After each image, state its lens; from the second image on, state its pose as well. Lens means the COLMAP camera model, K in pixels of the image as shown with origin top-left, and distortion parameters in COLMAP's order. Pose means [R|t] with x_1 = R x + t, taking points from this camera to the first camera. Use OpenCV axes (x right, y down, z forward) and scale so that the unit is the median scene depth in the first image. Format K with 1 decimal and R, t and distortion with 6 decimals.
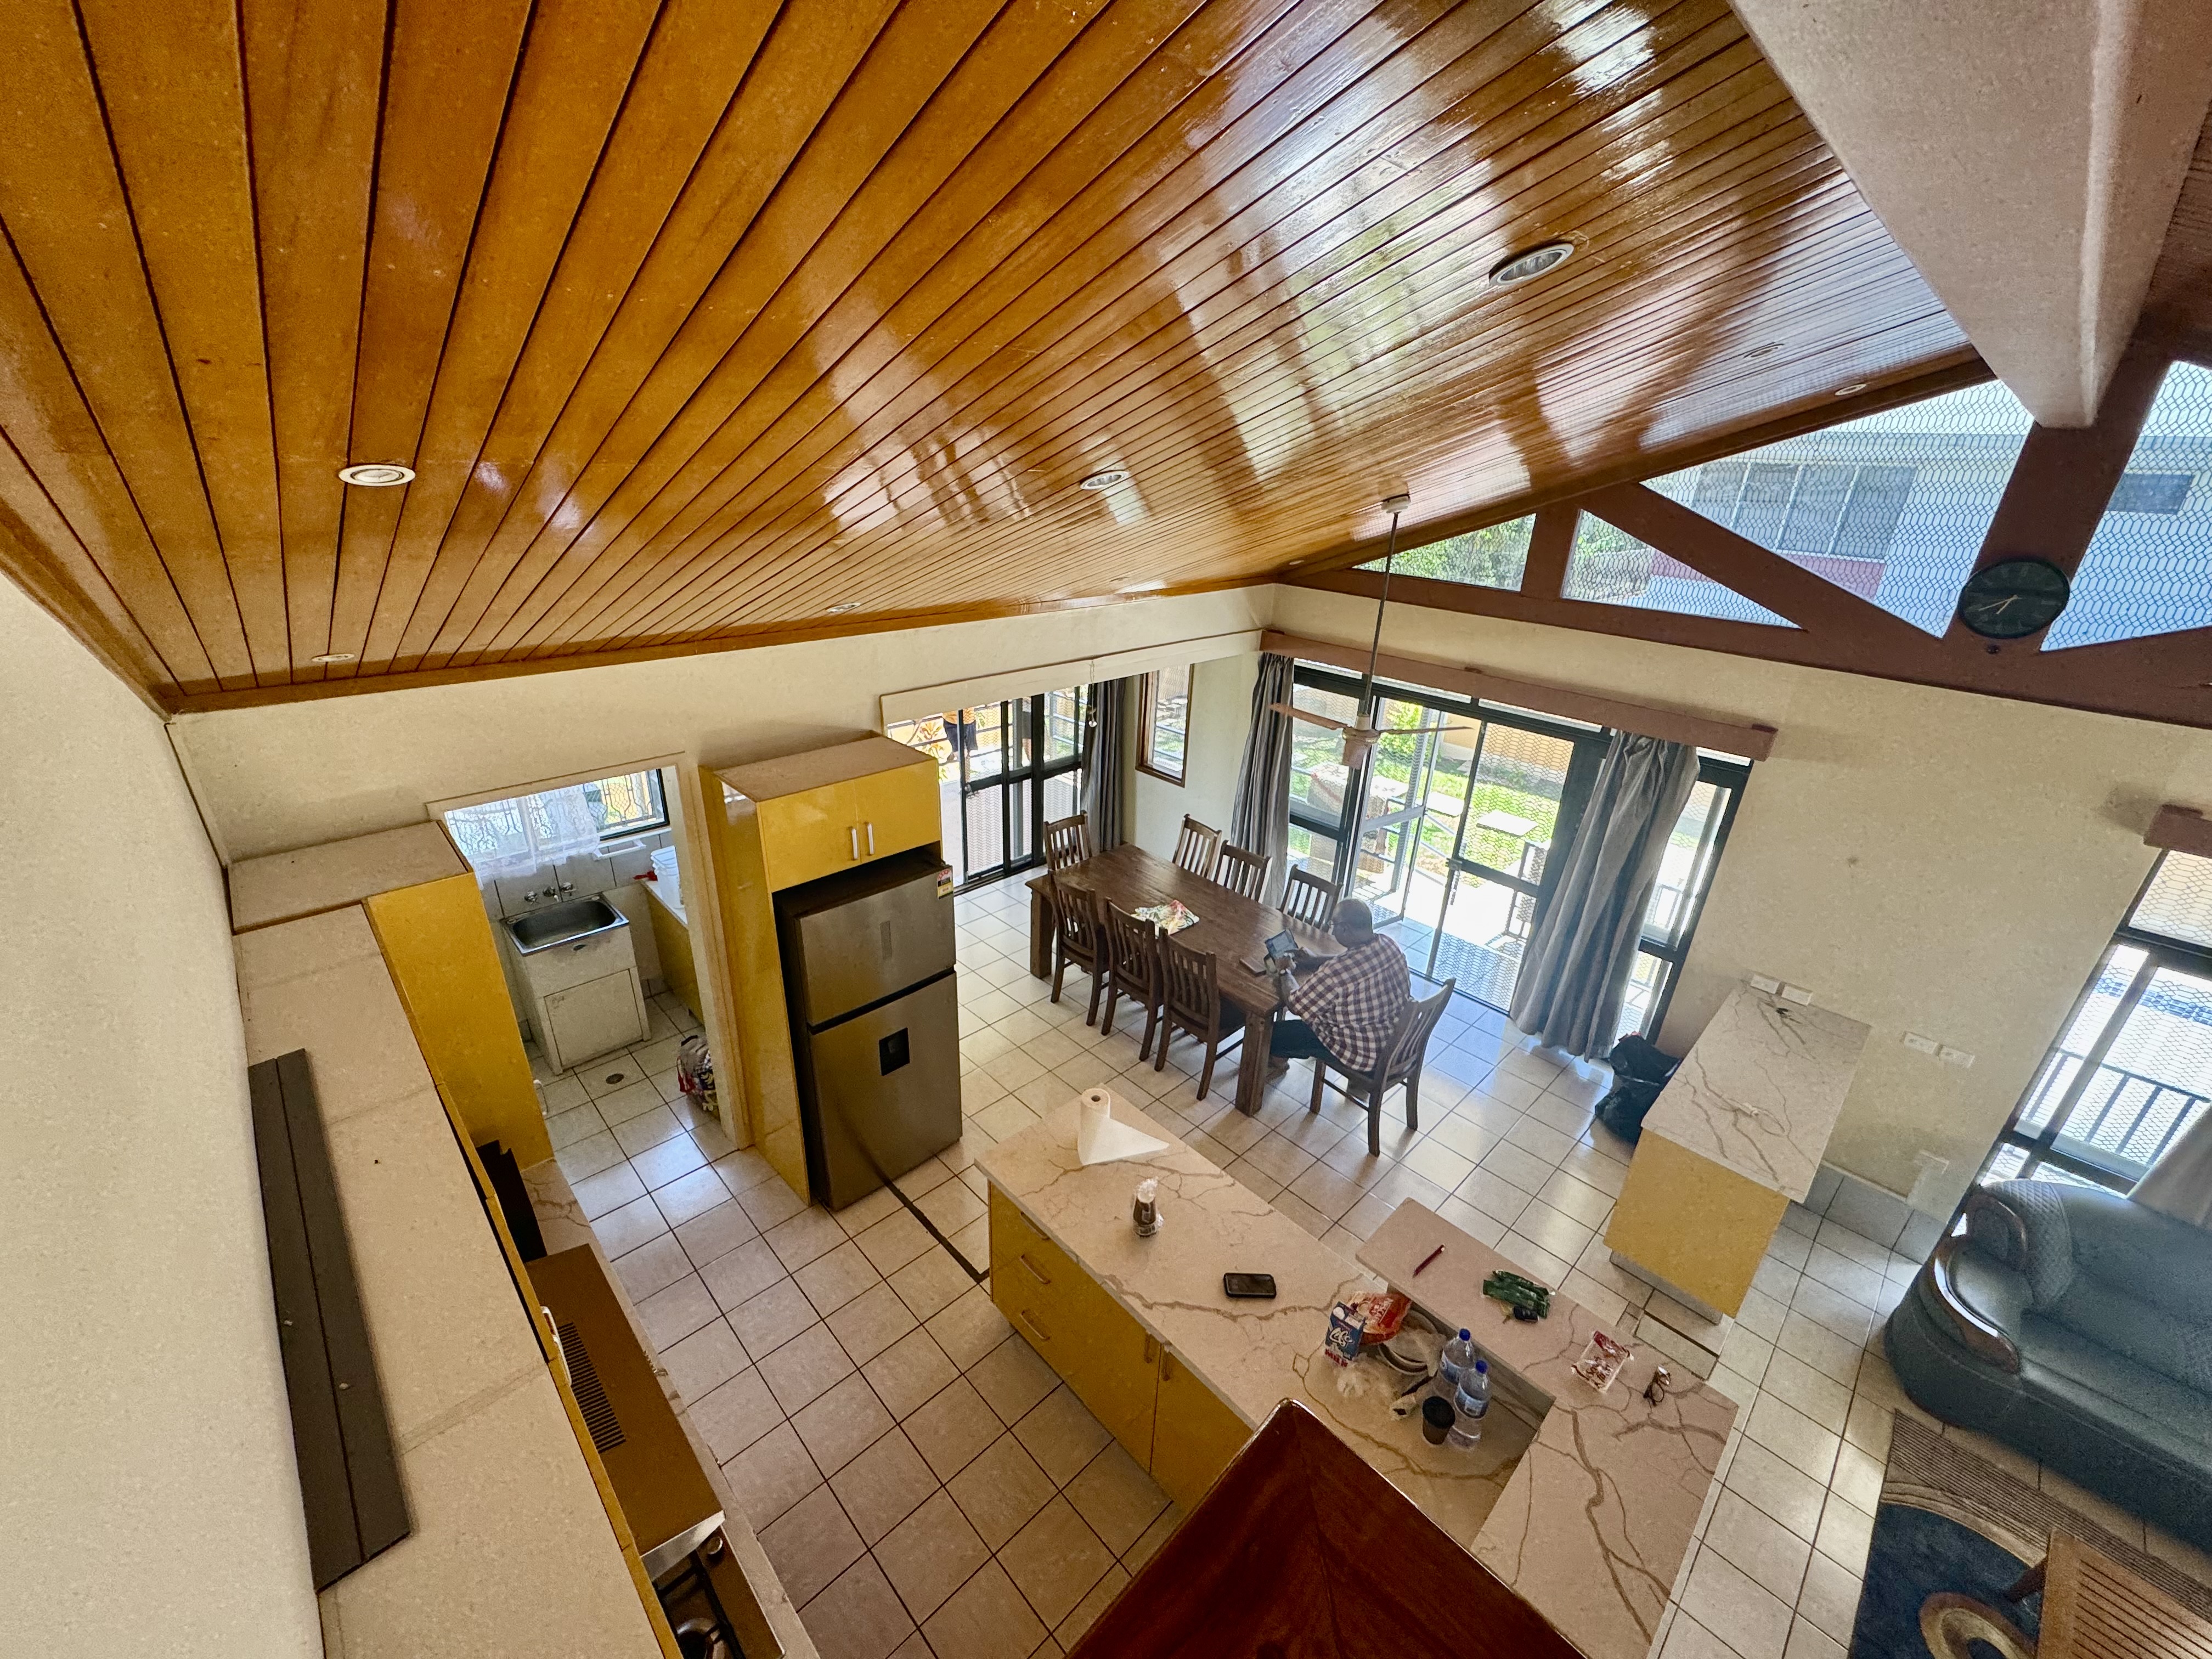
lens RADIAL K [[886.8, 0, 1106.0], [0, 886.8, 829.5], [0, 0, 1]] dist [0.000952, -0.000254]
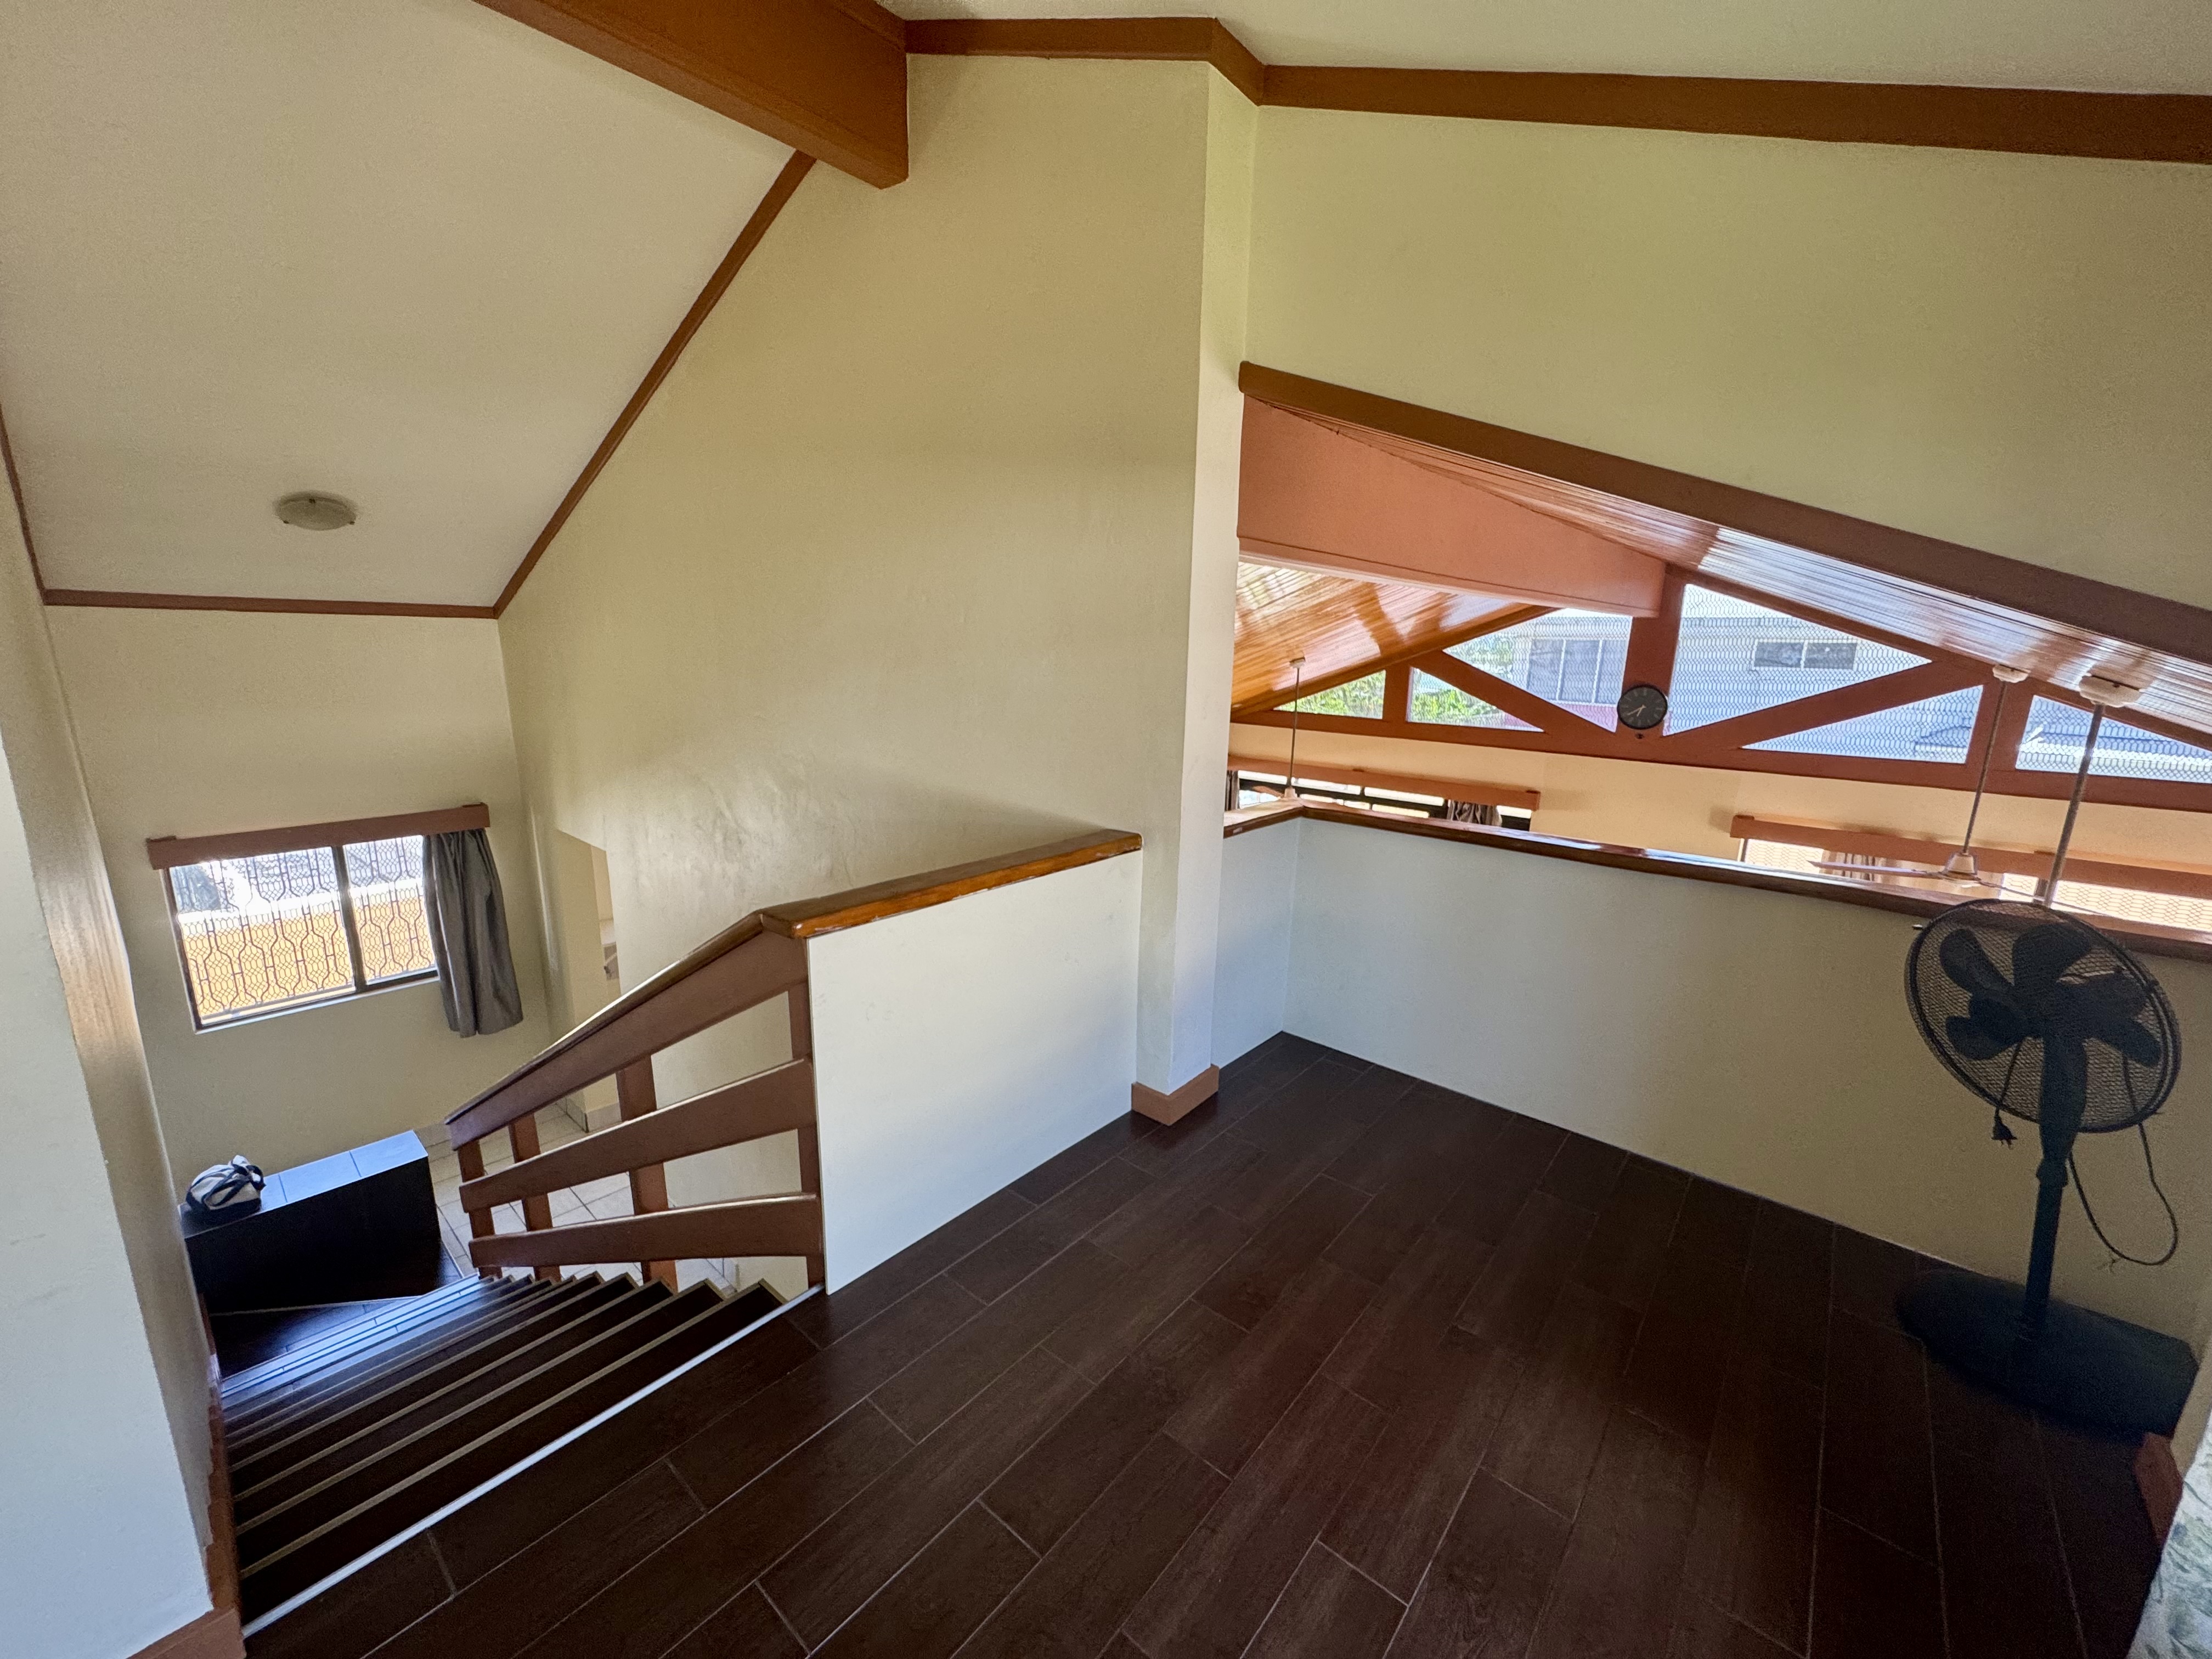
lens RADIAL K [[886.8, 0, 1106.0], [0, 886.8, 829.5], [0, 0, 1]] dist [0.000952, -0.000254]
pose [[0.996111, -0.034274, 0.081161, -0.174359], [0.048953, 0.981247, -0.186437, 0.225517], [-0.073249, 0.189685, 0.979109, -0.535224]]
